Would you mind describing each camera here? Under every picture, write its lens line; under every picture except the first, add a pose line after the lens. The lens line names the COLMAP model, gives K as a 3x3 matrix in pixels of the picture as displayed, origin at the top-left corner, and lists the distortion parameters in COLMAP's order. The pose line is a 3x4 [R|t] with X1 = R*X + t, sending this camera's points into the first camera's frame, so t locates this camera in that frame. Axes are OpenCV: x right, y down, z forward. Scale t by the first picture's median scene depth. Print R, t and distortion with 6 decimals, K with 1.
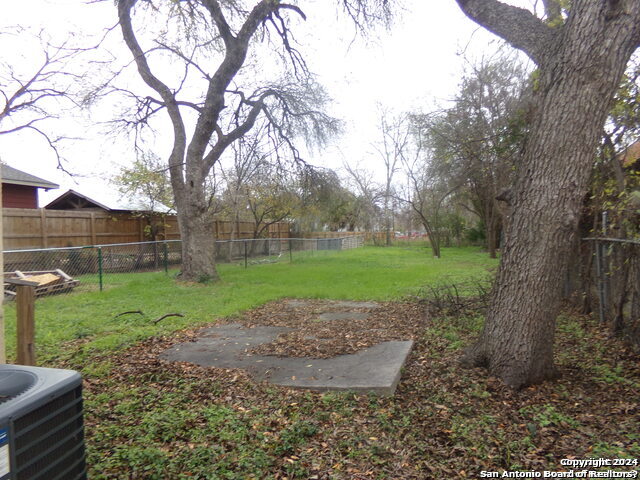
lens RADIAL K [[509.1, 0, 320.0], [0, 509.1, 240.0], [0, 0, 1]] dist [-0.002424, 0.000562]
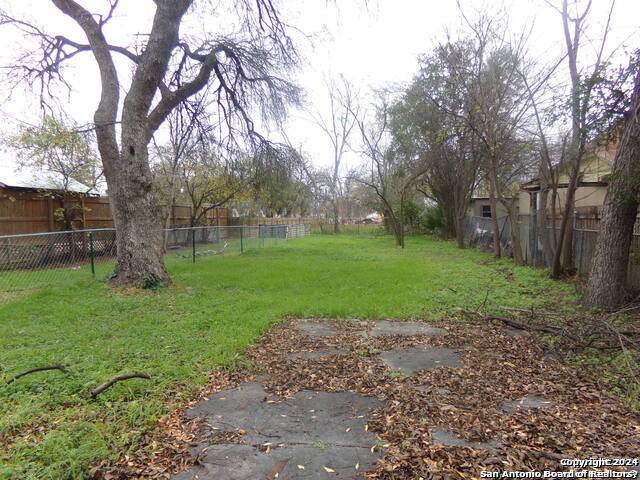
lens RADIAL K [[473.4, 0, 320.0], [0, 473.4, 240.0], [0, 0, 1]] dist [0.039991, -0.009285]
pose [[0.983778, 0.001400, 0.179385, -0.078096], [-0.006950, 0.999516, 0.030314, -0.004754], [-0.179256, -0.031069, 0.983312, 0.203891]]
